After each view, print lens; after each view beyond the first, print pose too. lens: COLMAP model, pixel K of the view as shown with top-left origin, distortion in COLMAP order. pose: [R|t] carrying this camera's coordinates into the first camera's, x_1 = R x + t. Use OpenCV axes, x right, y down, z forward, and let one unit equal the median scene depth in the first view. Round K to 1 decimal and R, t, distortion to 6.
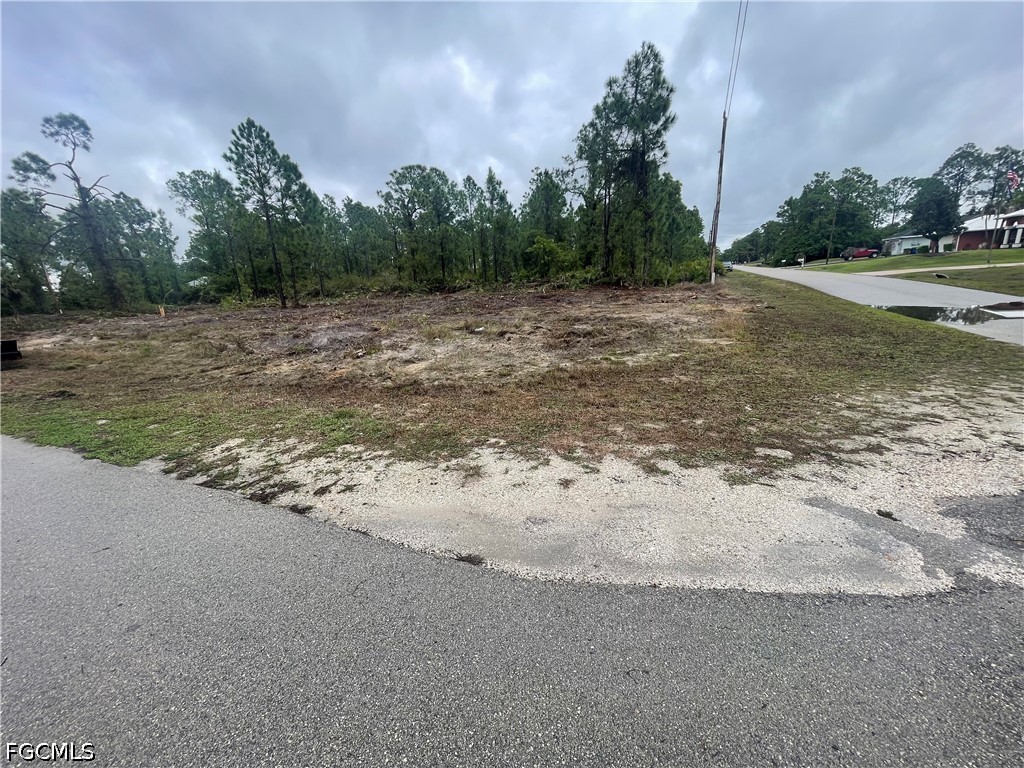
lens RADIAL K [[418.8, 0, 503.3], [0, 418.8, 386.5], [0, 0, 1]] dist [-0.003304, 0.000605]
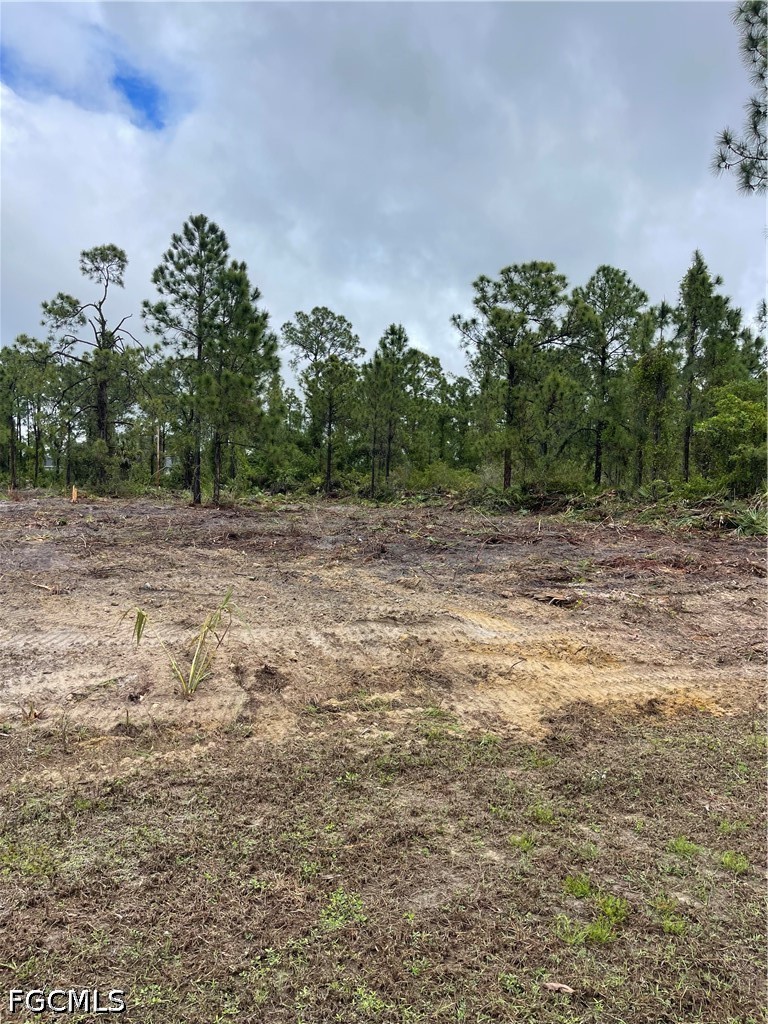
lens RADIAL K [[770.8, 0, 383.6], [0, 770.8, 503.2], [0, 0, 1]] dist [0.035321, -0.000172]
pose [[0.768398, 0.093775, -0.633065, 0.297161], [-0.231369, 0.963003, -0.138182, -0.086227], [0.596685, 0.252651, 0.761666, 0.274656]]
